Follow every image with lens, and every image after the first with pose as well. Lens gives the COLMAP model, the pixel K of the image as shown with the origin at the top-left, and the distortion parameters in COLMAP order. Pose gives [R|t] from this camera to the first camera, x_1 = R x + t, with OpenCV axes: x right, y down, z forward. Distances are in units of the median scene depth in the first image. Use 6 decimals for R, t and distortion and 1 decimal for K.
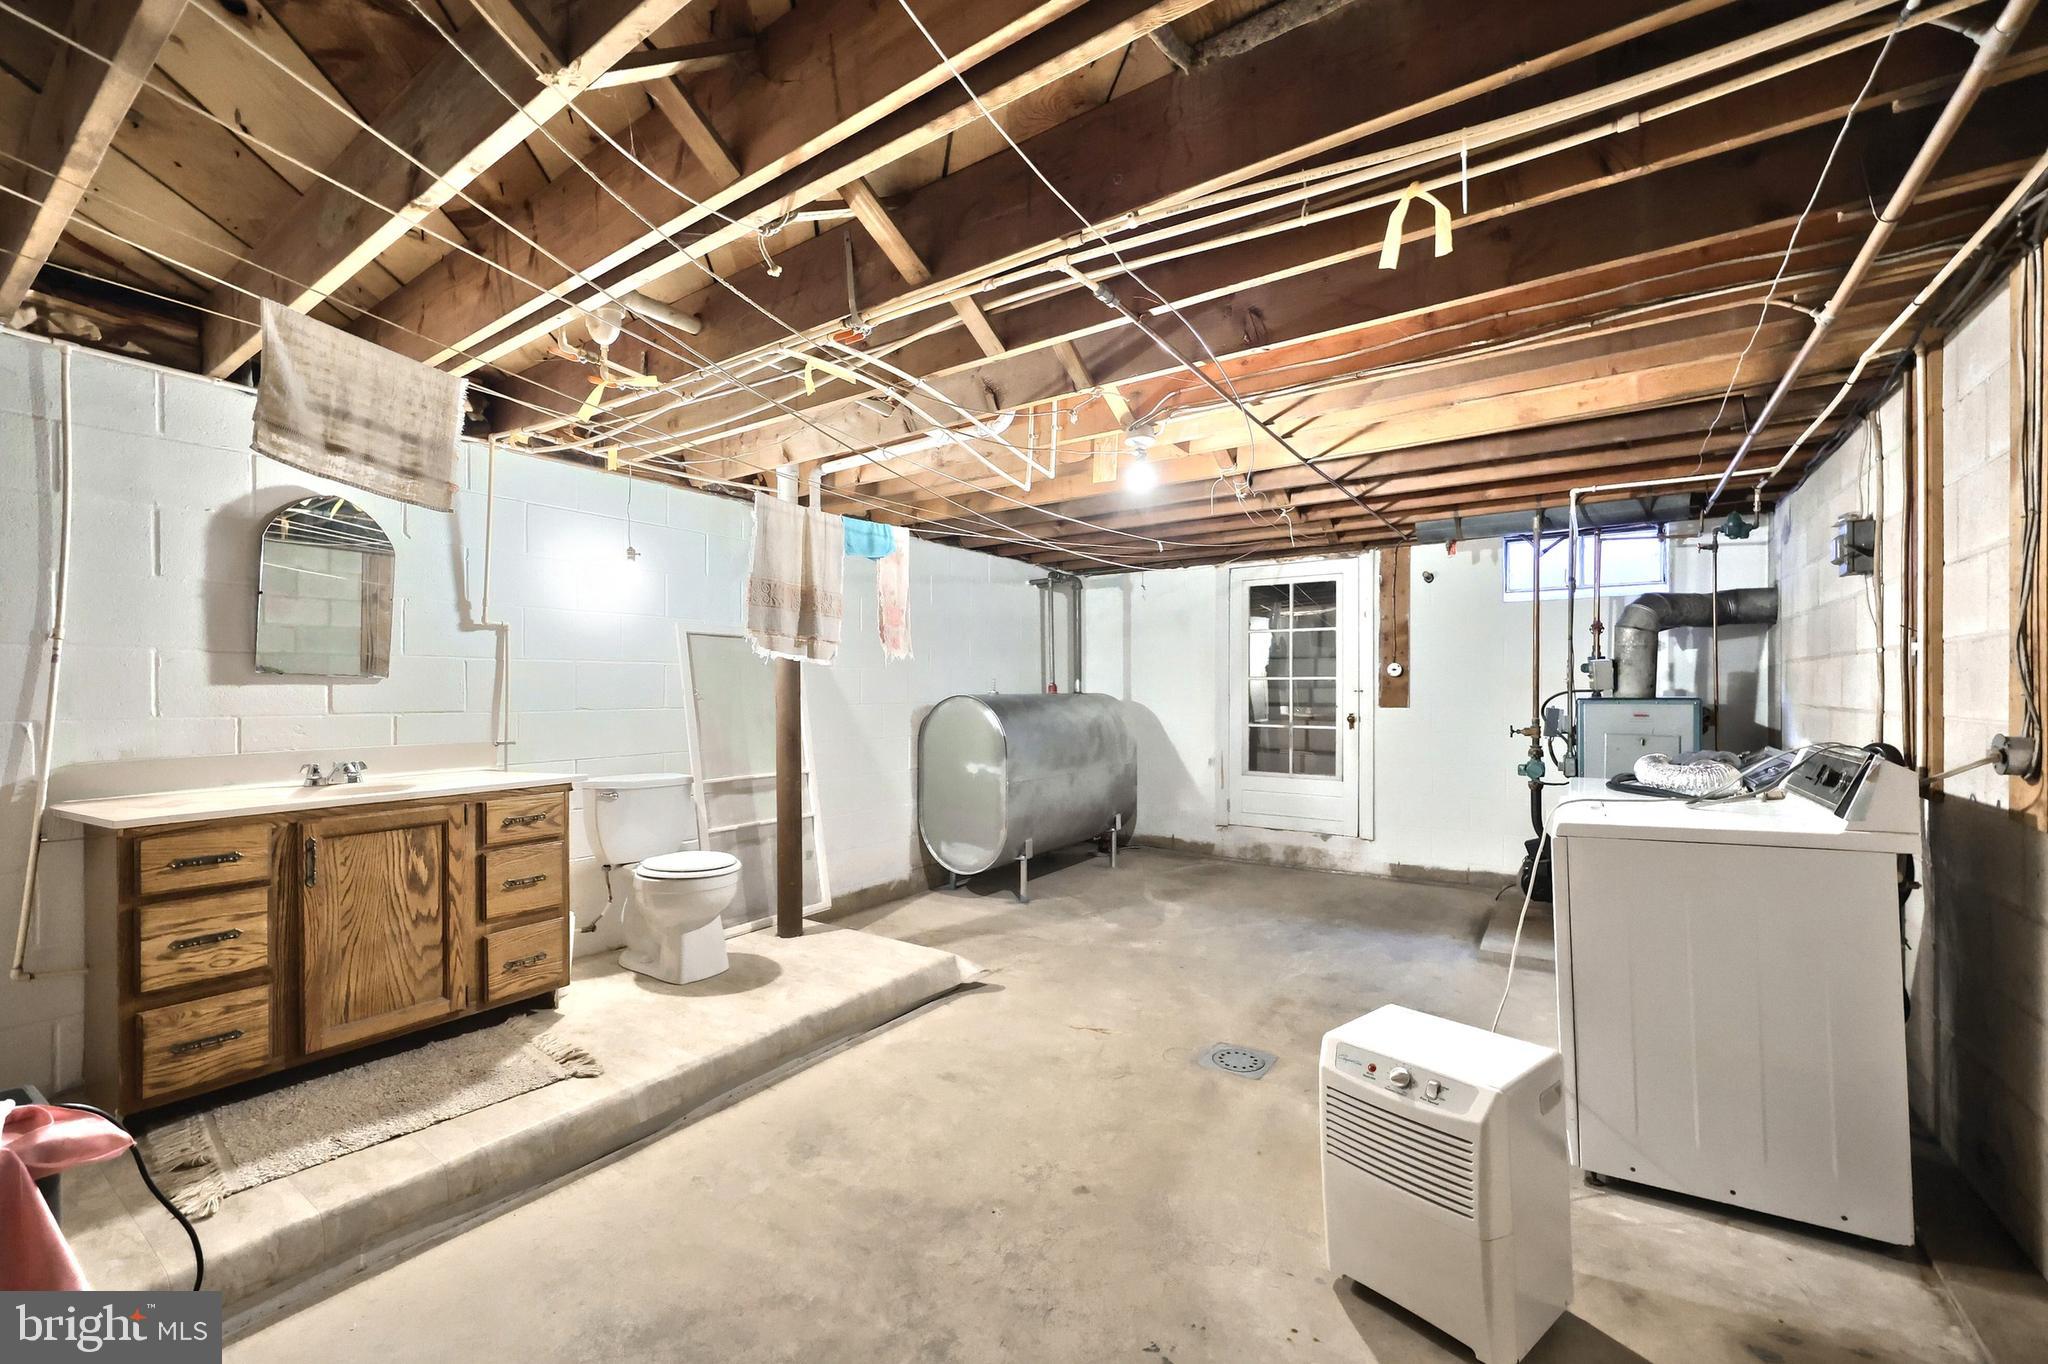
lens RADIAL K [[831.1, 0, 1008.3], [0, 831.1, 685.2], [0, 0, 1]] dist [0.000900, -0.000352]
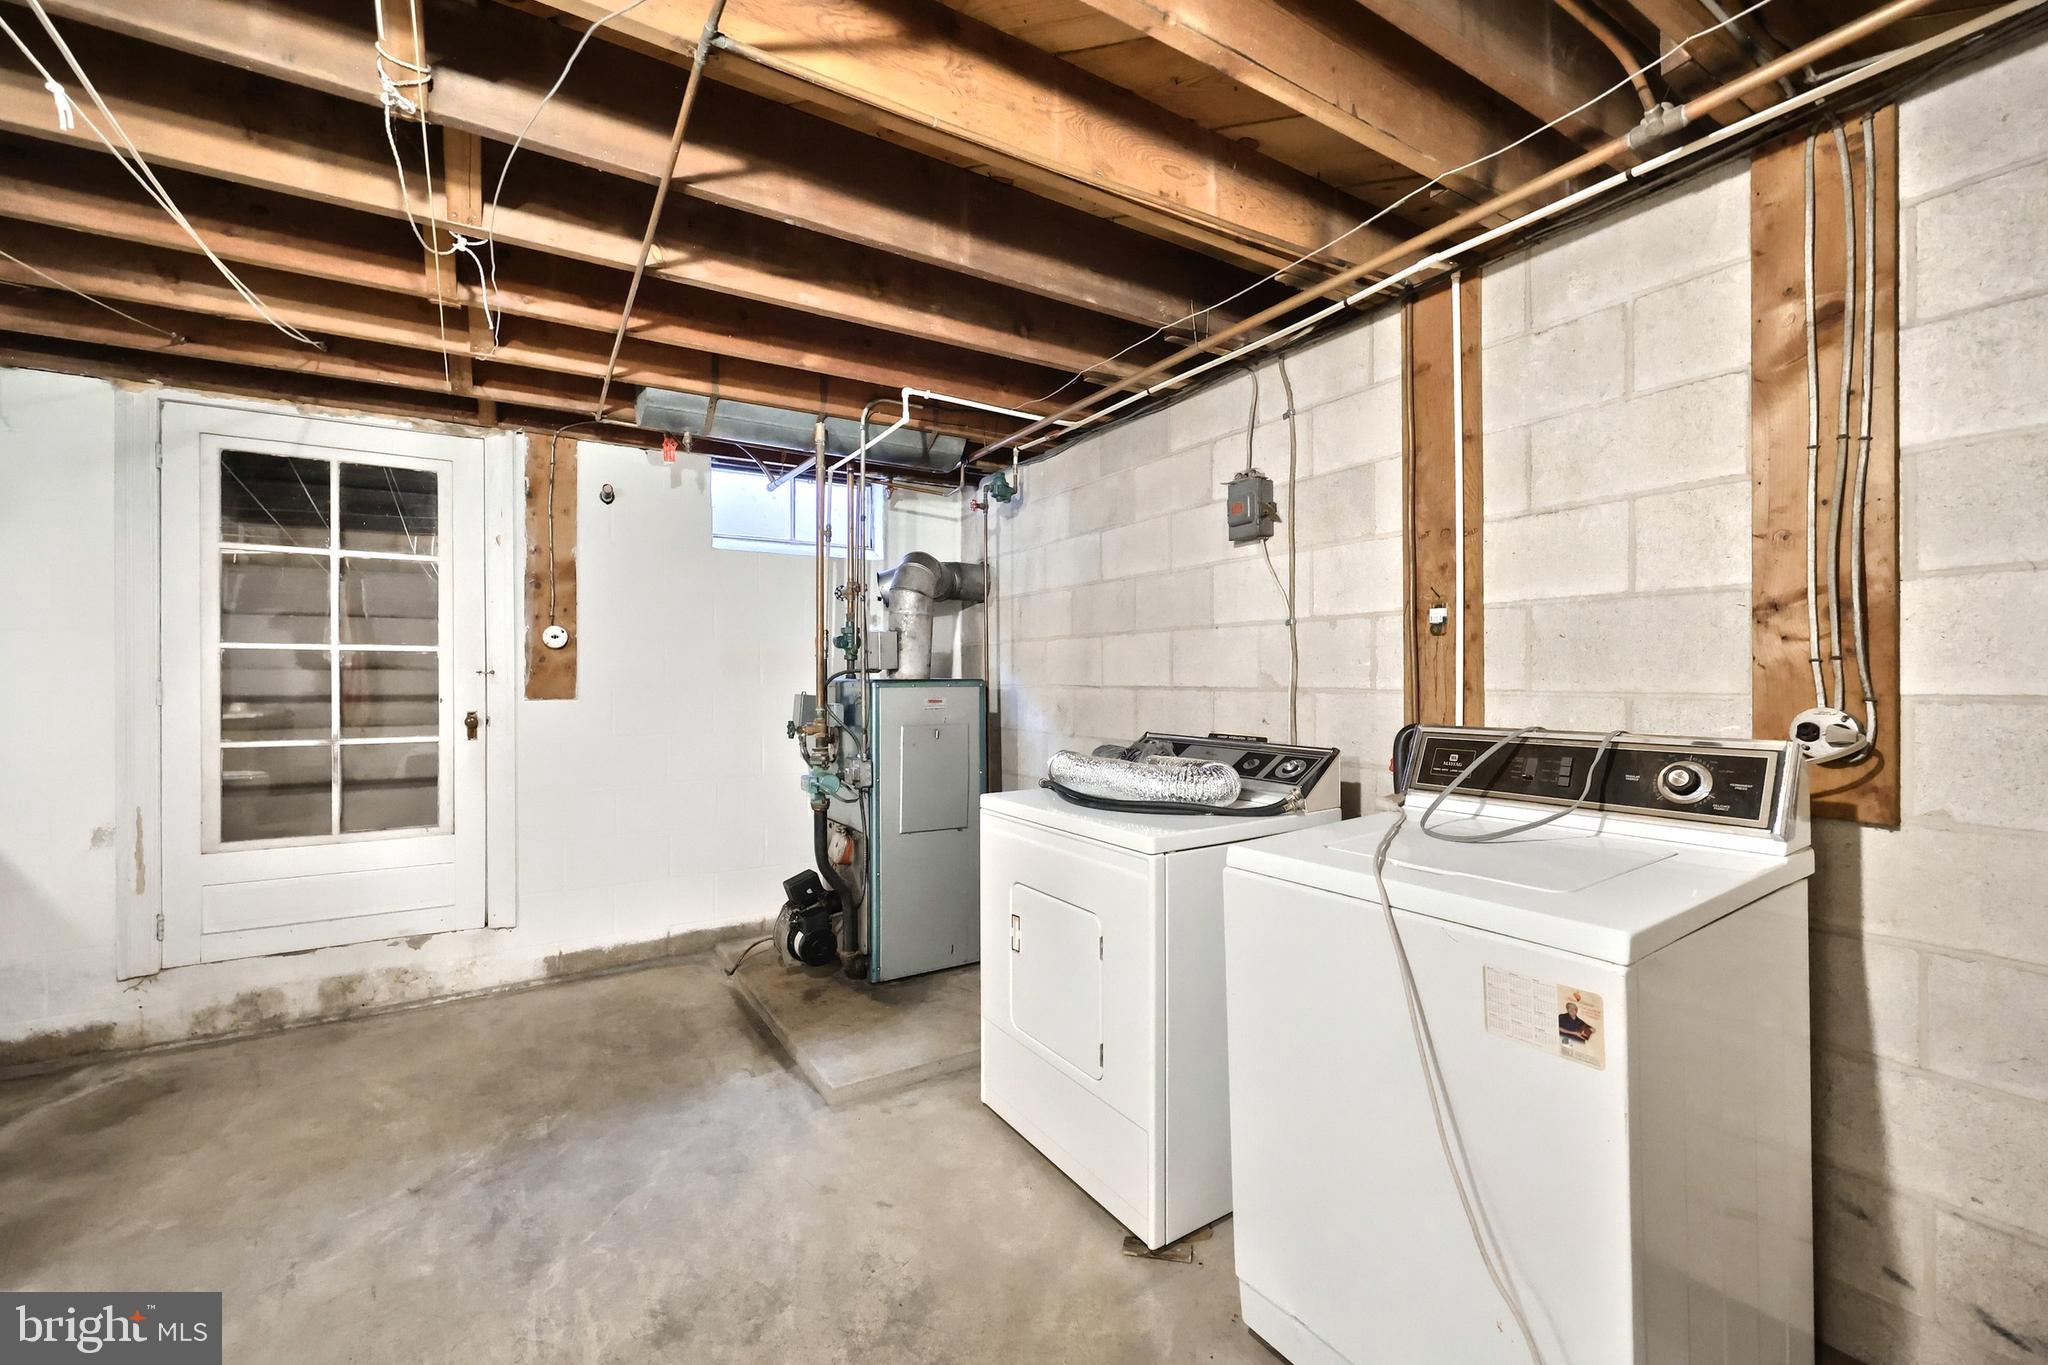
lens RADIAL K [[831.1, 0, 1025.1], [0, 831.1, 677.5], [0, 0, 1]] dist [0.000900, -0.000352]
pose [[0.398343, -0.000189, 0.917237, 0.044323], [-0.002292, 0.999997, 0.001201, 0.009305], [-0.917234, -0.002580, 0.398341, 0.440397]]
